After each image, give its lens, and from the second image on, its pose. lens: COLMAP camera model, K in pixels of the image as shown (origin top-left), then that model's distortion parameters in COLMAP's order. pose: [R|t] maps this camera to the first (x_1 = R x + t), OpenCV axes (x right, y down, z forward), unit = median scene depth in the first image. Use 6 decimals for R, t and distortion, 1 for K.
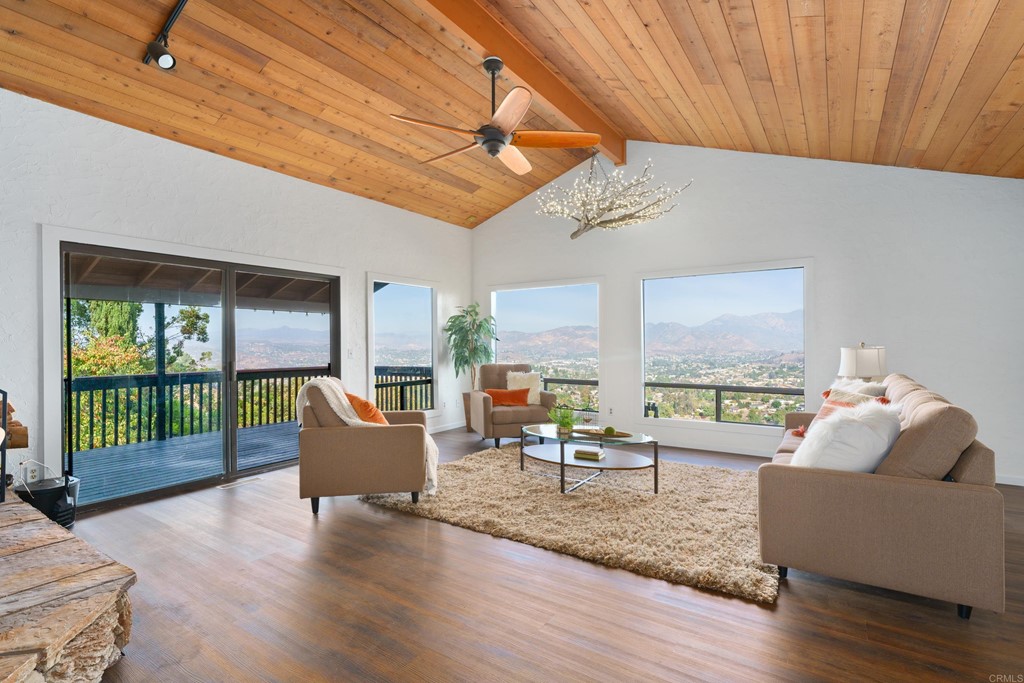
lens RADIAL K [[484.5, 0, 514.8], [0, 484.5, 341.0], [0, 0, 1]] dist [-0.001217, 0.000092]
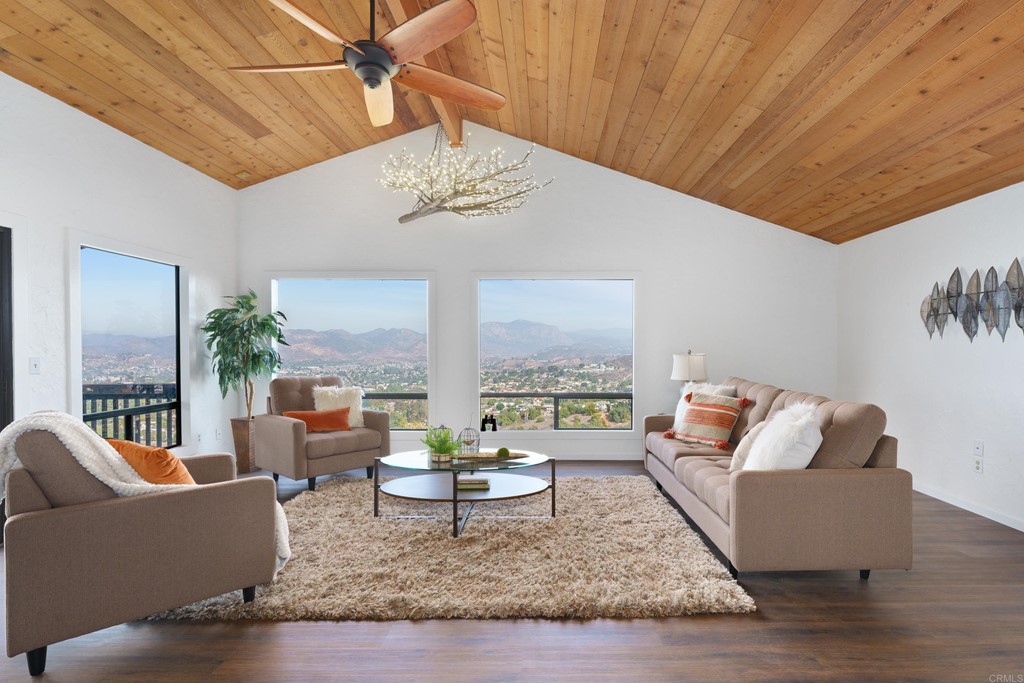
lens RADIAL K [[505.5, 0, 549.5], [0, 505.5, 350.6], [0, 0, 1]] dist [-0.001120, -0.000052]
pose [[0.827717, 0.003317, 0.561135, -0.204887], [-0.006754, 0.999969, 0.004051, 0.002166], [-0.561105, -0.007143, 0.827714, 0.193123]]
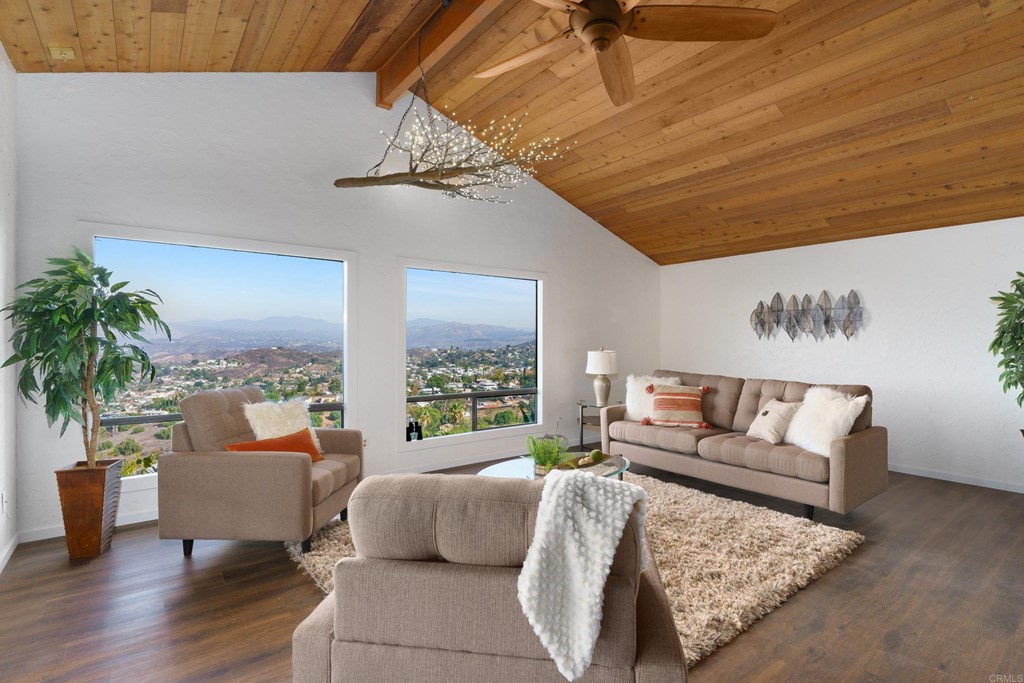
lens RADIAL K [[492.8, 0, 513.9], [0, 492.8, 340.8], [0, 0, 1]] dist [0.000299, -0.000059]
pose [[0.325273, 0.009728, 0.945570, -0.564781], [-0.007087, 0.999944, -0.007850, -0.002169], [-0.945594, -0.004147, 0.325324, 0.750359]]
